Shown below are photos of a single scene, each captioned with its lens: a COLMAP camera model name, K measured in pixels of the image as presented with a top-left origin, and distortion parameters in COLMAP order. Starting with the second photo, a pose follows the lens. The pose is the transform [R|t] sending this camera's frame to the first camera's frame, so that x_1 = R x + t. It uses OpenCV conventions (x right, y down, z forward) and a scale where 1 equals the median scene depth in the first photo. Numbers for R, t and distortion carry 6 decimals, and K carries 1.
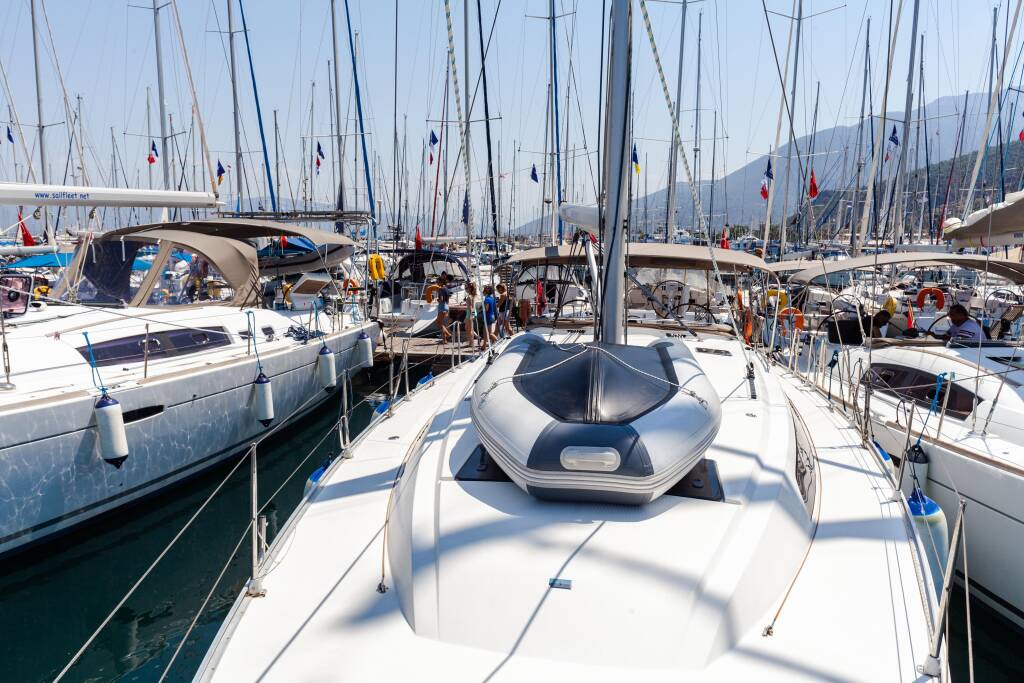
lens RADIAL K [[742.8, 0, 539.6], [0, 742.8, 345.0], [0, 0, 1]] dist [0.021351, -0.002561]
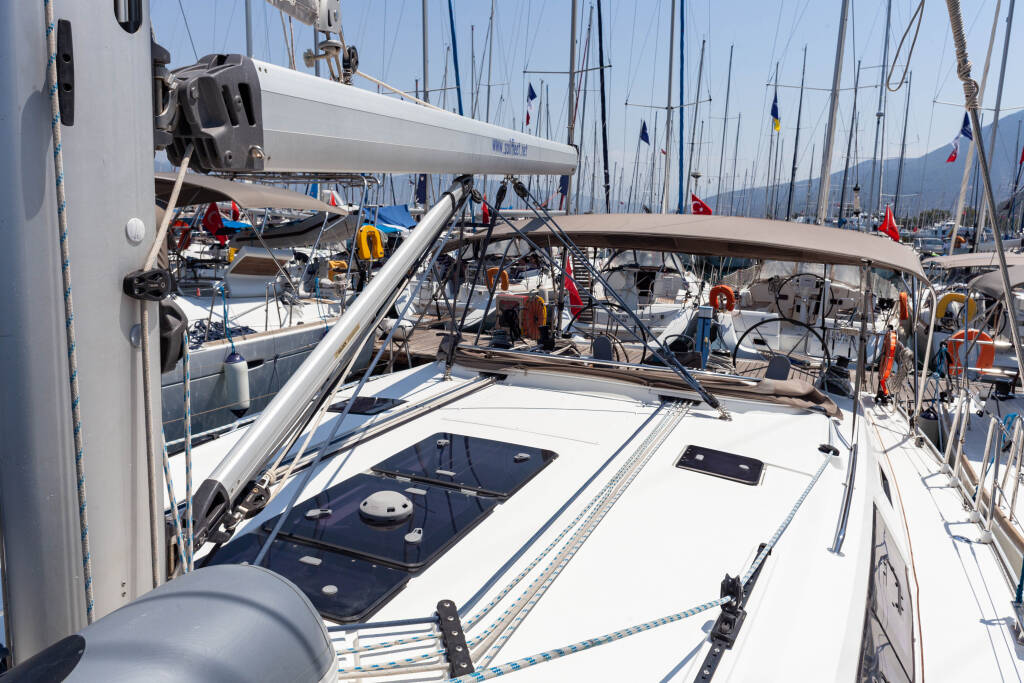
lens RADIAL K [[742.8, 0, 539.6], [0, 742.8, 345.0], [0, 0, 1]] dist [0.021351, -0.002561]
pose [[0.973809, 0.061628, -0.218856, 0.078440], [-0.055827, 0.997908, 0.032598, -0.023384], [0.220407, -0.019526, 0.975212, 0.199855]]
